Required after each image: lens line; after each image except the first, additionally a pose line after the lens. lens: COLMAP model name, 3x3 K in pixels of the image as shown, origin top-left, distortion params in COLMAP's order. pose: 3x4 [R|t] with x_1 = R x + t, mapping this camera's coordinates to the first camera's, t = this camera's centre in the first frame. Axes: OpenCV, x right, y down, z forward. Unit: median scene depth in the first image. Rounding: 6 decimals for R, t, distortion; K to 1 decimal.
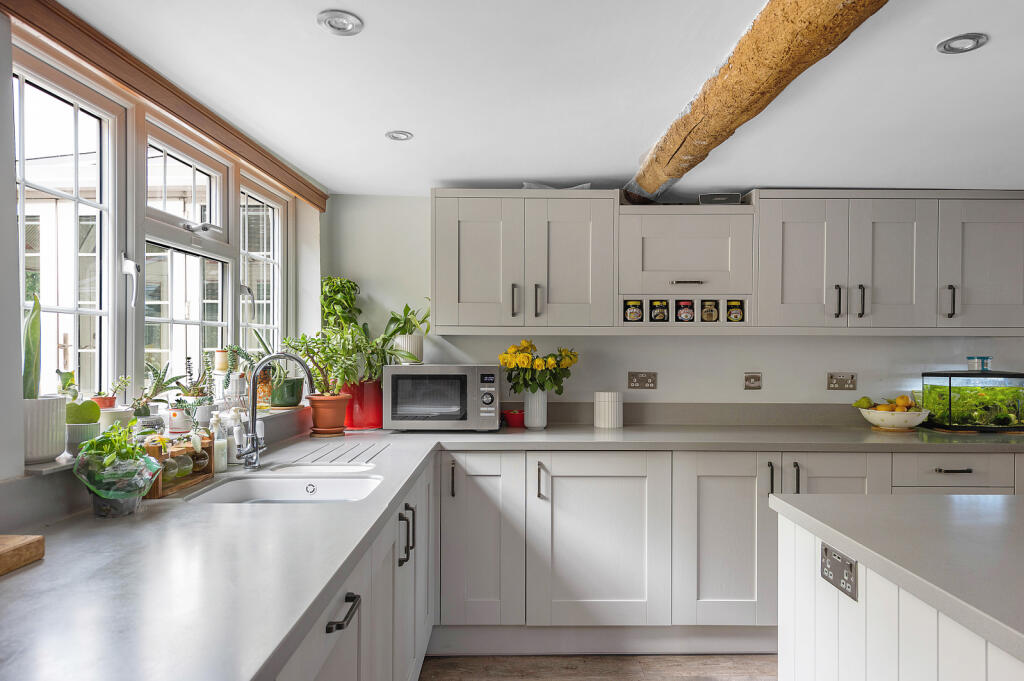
lens RADIAL K [[650.4, 0, 513.7], [0, 650.4, 345.5], [0, 0, 1]] dist [-0.002264, 0.000021]
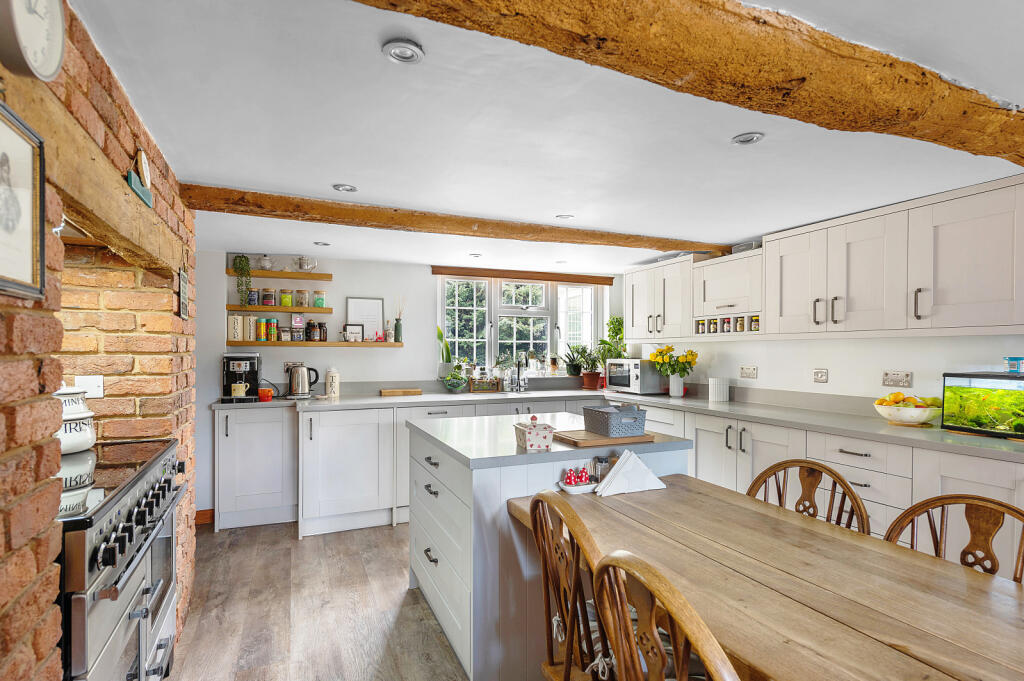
lens RADIAL K [[532.3, 0, 511.8], [0, 532.3, 347.2], [0, 0, 1]] dist [0.000018, -0.000052]
pose [[0.399608, -0.008206, -0.916649, 1.143445], [0.003667, 0.999966, -0.007354, 0.005210], [0.916679, -0.000423, 0.399625, 0.044840]]
